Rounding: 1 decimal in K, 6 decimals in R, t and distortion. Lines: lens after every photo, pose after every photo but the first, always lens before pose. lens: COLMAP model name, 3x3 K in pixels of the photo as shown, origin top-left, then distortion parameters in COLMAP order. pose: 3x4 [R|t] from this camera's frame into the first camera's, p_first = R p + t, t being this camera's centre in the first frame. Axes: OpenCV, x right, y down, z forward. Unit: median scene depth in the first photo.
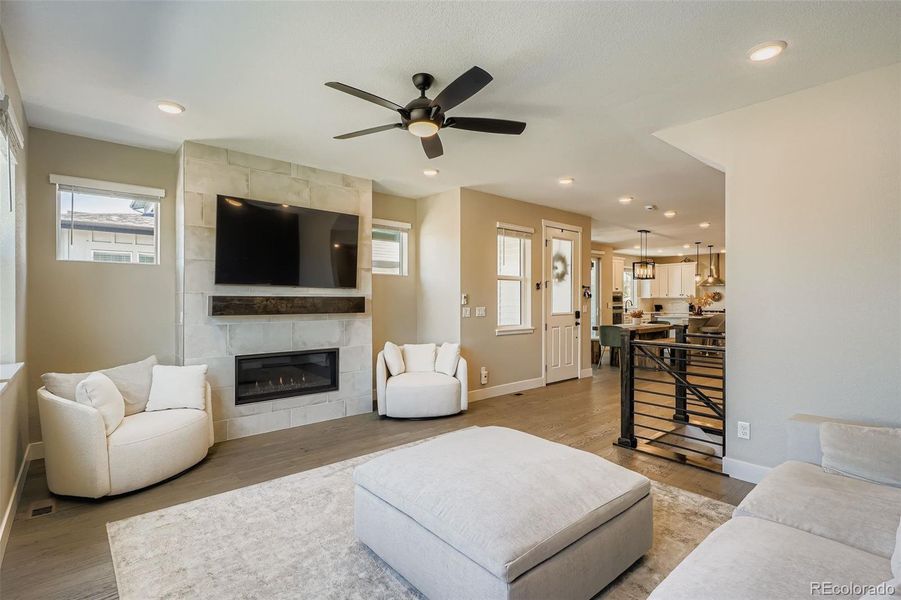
lens RADIAL K [[434.3, 0, 453.8], [0, 434.3, 299.3], [0, 0, 1]] dist [-0.005840, -0.001616]
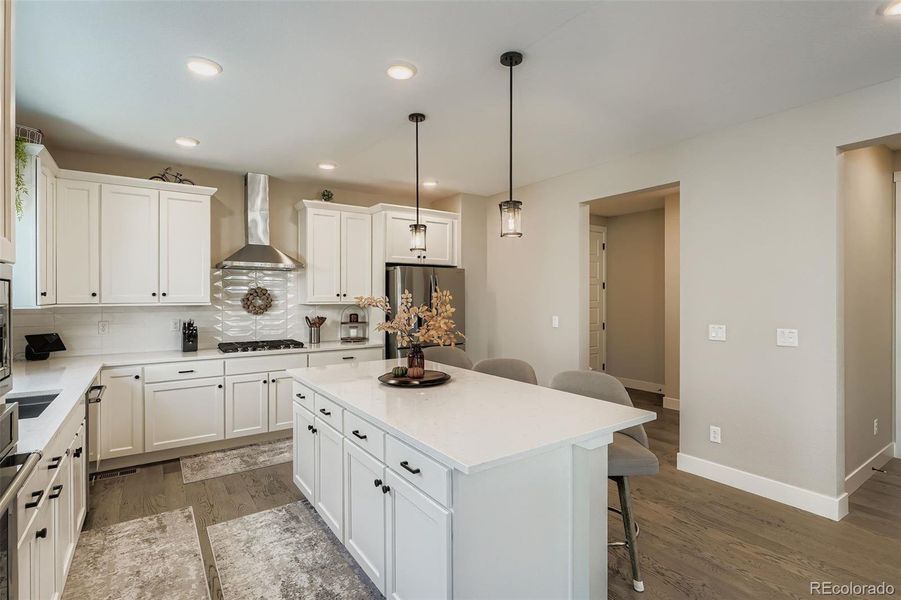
lens RADIAL K [[434.3, 0, 446.6], [0, 434.3, 299.7], [0, 0, 1]] dist [-0.005840, -0.001616]
pose [[0.117935, -0.007858, 0.992990, 0.768246], [0.002363, 0.999968, 0.007633, -0.024943], [-0.993019, 0.001446, 0.117950, 2.249624]]
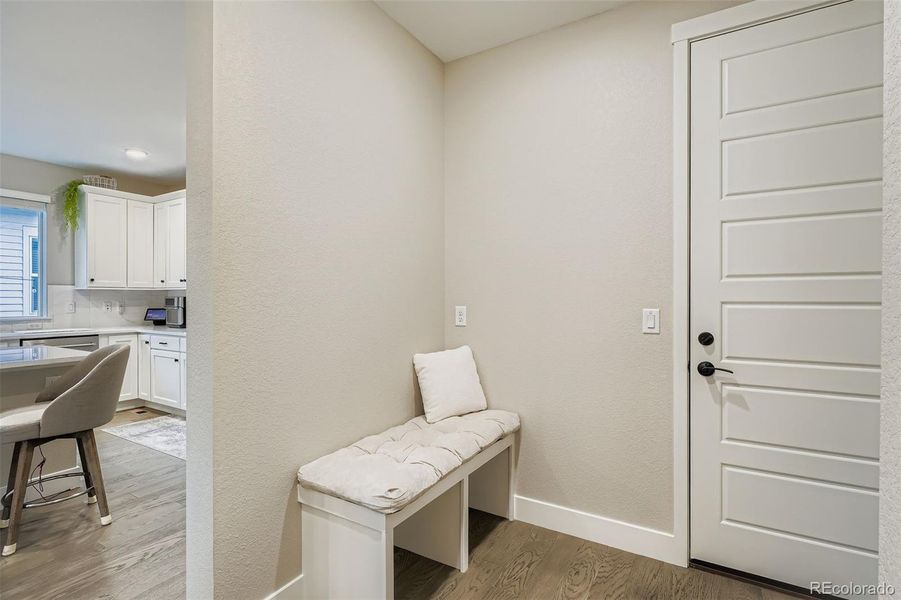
lens RADIAL K [[434.3, 0, 452.4], [0, 434.3, 301.6], [0, 0, 1]] dist [-0.005840, -0.001616]
pose [[0.953272, -0.001314, 0.302112, 1.817642], [-0.002224, 0.999933, 0.011368, 0.006850], [-0.302107, -0.011509, 0.953205, 1.709942]]
